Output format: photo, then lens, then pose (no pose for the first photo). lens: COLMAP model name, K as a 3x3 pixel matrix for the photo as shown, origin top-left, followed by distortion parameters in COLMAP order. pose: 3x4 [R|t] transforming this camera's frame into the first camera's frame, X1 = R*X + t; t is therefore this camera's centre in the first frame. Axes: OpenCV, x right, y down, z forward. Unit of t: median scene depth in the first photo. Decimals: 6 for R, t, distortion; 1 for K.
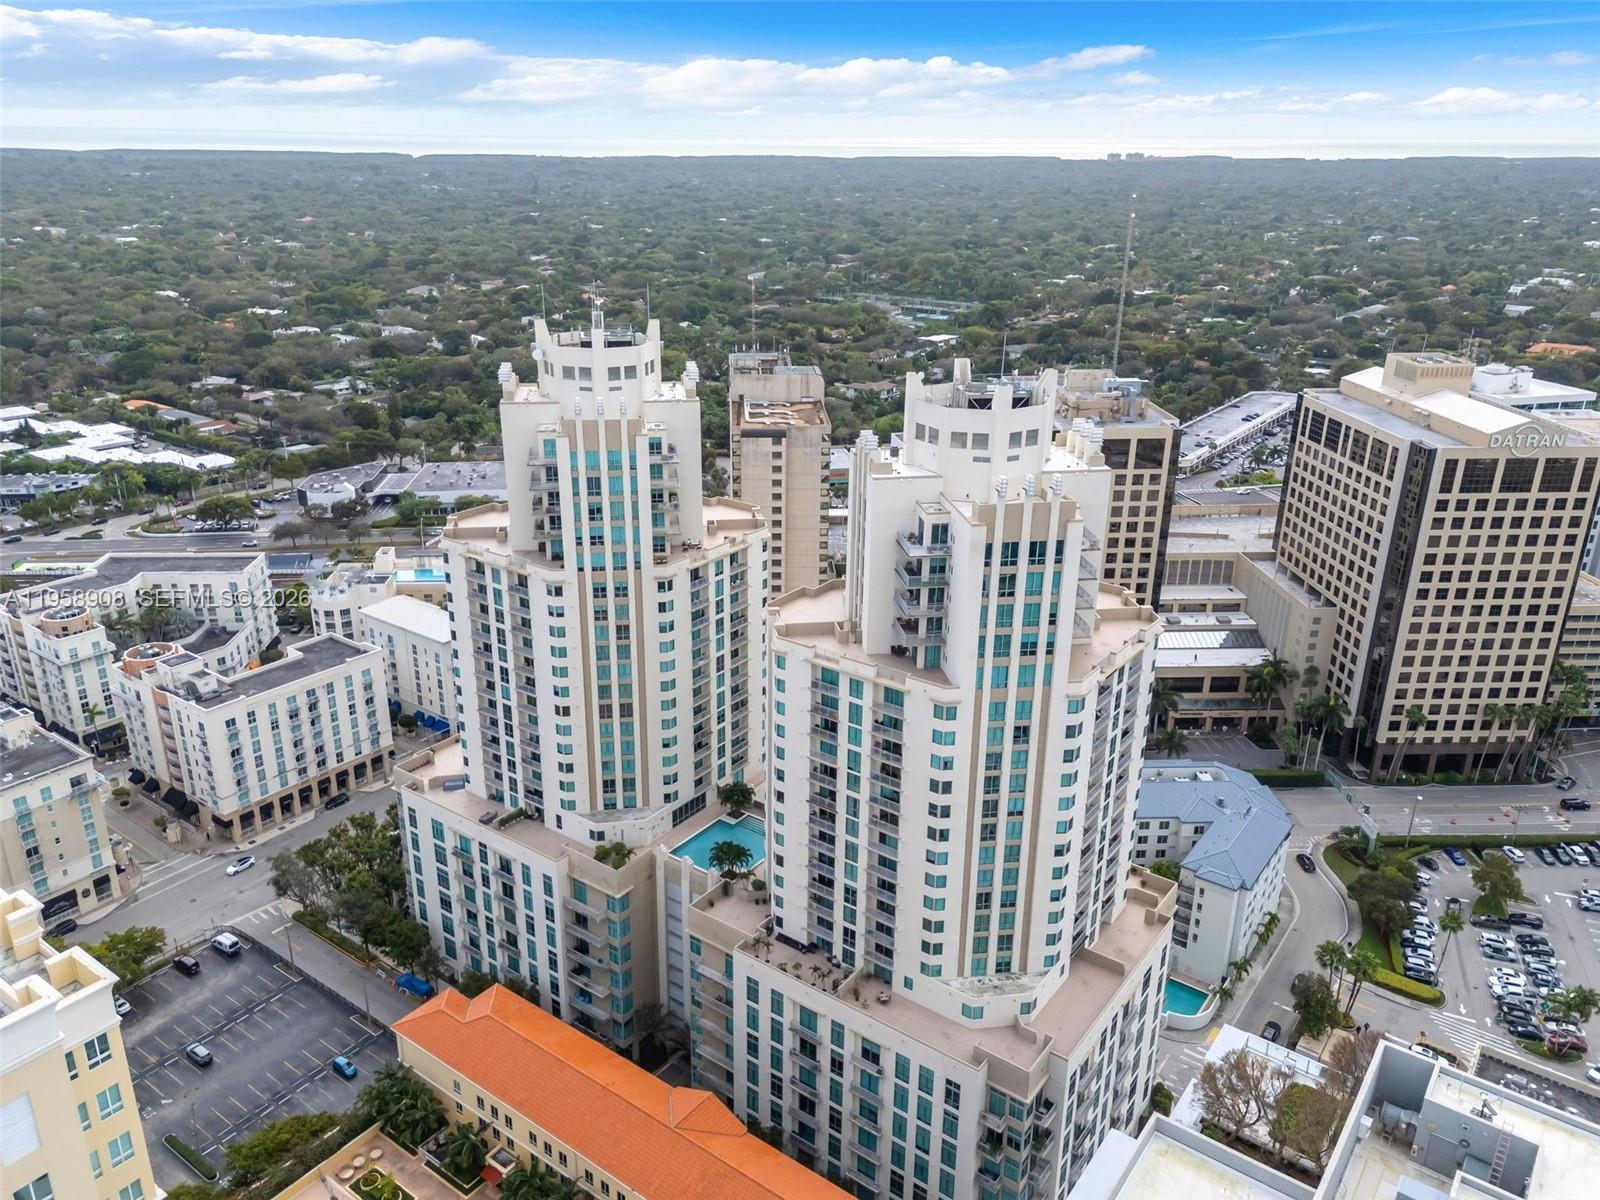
lens RADIAL K [[1193.8, 0, 805.7], [0, 1193.8, 589.7], [0, 0, 1]] dist [0.065256, -0.004282]
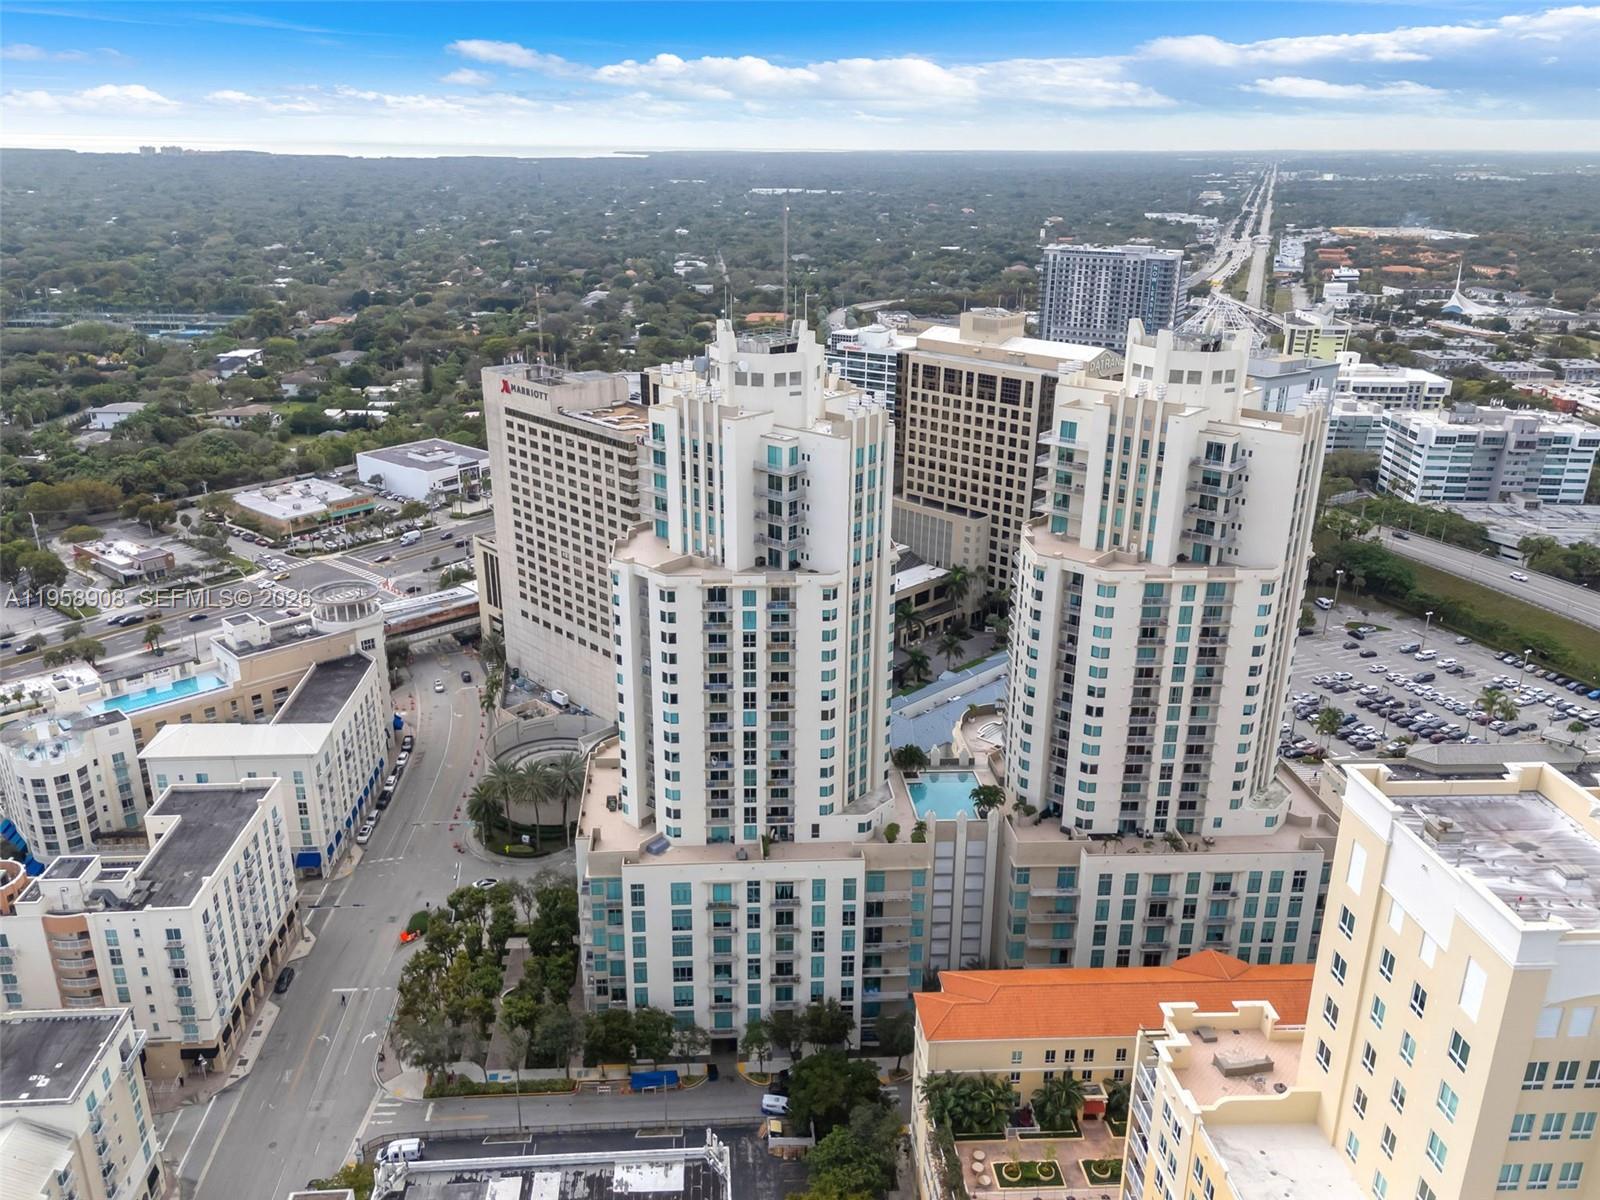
lens RADIAL K [[1193.8, 0, 796.8], [0, 1193.8, 597.3], [0, 0, 1]] dist [0.065256, -0.004282]
pose [[0.765306, -0.224867, 0.603110, -0.474448], [0.220826, 0.971848, 0.082136, -0.047914], [-0.604602, 0.070323, 0.793418, 0.132656]]
